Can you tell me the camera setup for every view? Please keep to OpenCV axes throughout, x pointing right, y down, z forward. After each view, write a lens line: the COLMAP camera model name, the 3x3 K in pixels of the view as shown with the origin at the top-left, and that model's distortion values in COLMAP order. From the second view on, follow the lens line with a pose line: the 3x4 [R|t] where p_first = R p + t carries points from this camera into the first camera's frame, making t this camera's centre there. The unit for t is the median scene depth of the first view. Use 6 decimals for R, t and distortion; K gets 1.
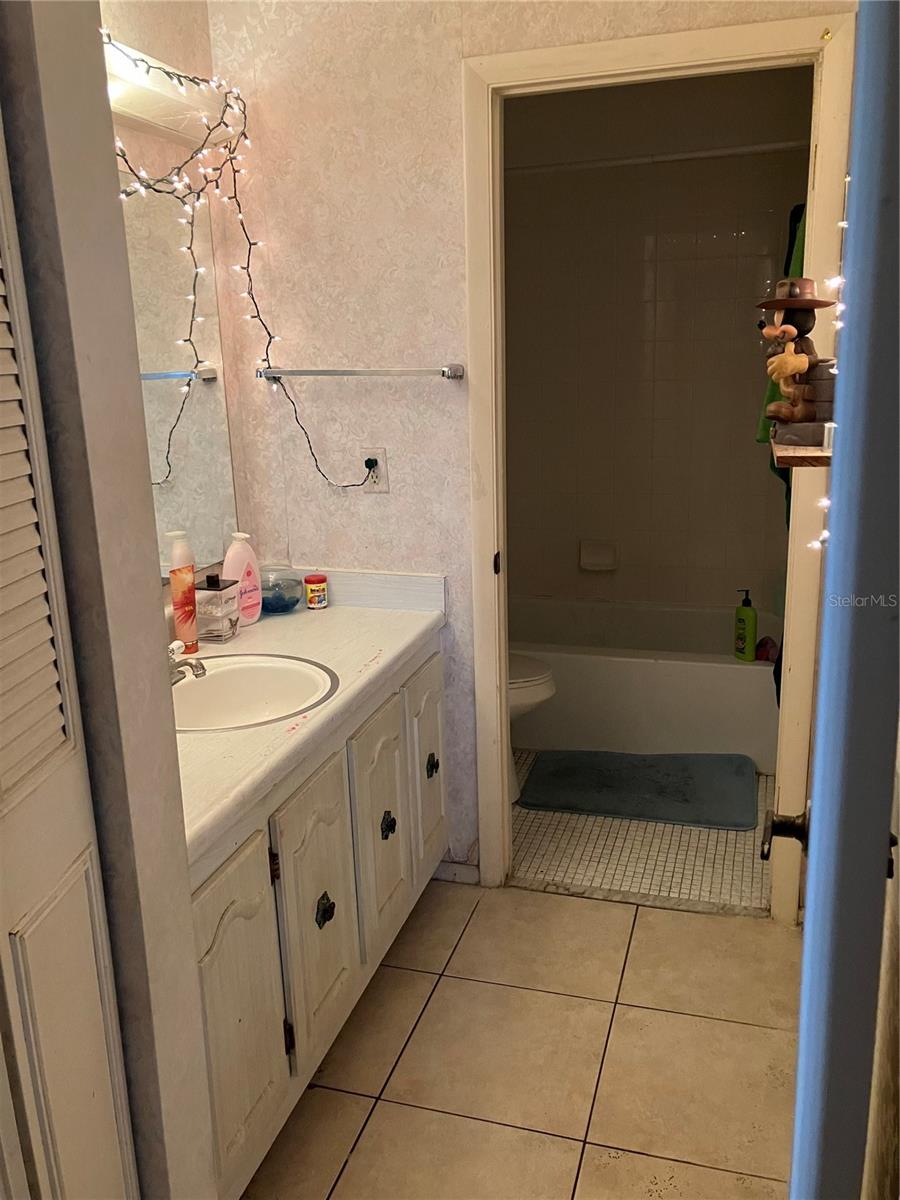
lens RADIAL K [[996.4, 0, 441.0], [0, 996.4, 591.4], [0, 0, 1]] dist [0.019559, -0.005450]
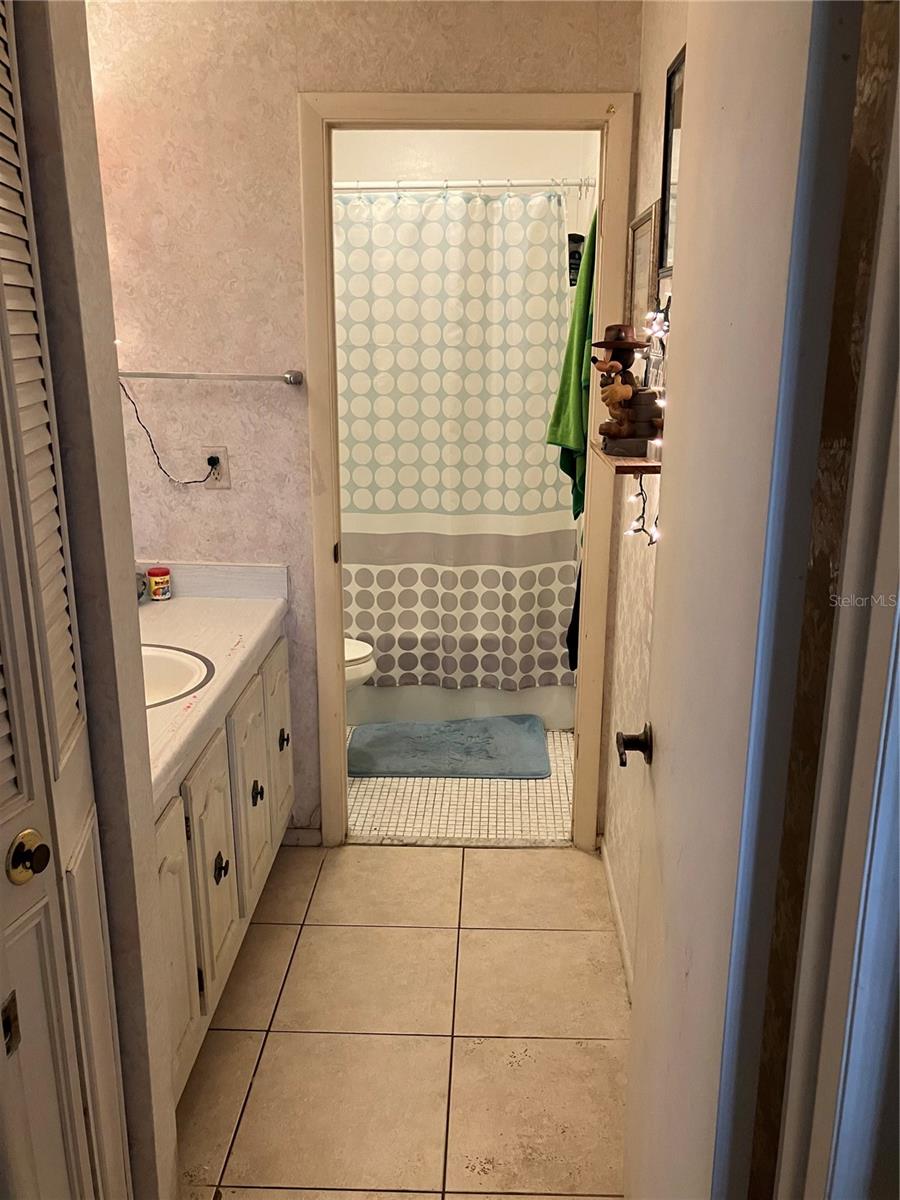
lens RADIAL K [[996.4, 0, 455.0], [0, 996.4, 603.5], [0, 0, 1]] dist [0.019559, -0.005450]
pose [[0.964009, -0.036443, 0.263361, -0.114275], [0.029984, 0.999144, 0.028504, 0.000646], [-0.264174, -0.019582, 0.964276, -0.106114]]
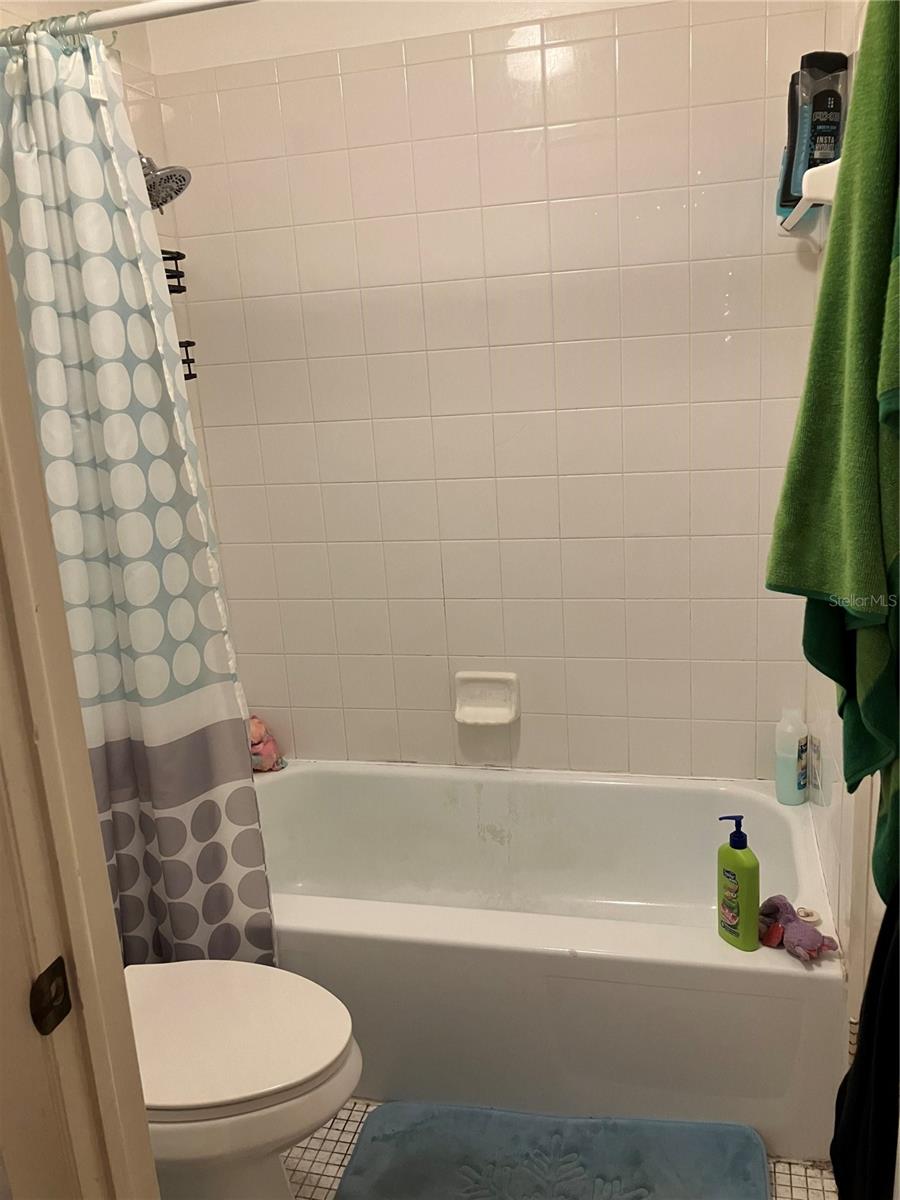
lens RADIAL K [[996.4, 0, 446.4], [0, 996.4, 595.7], [0, 0, 1]] dist [0.019559, -0.005450]
pose [[0.997930, -0.037638, 0.052154, 0.181953], [0.038886, 0.998976, -0.023130, -0.154256], [-0.051230, 0.025110, 0.998371, 0.668482]]
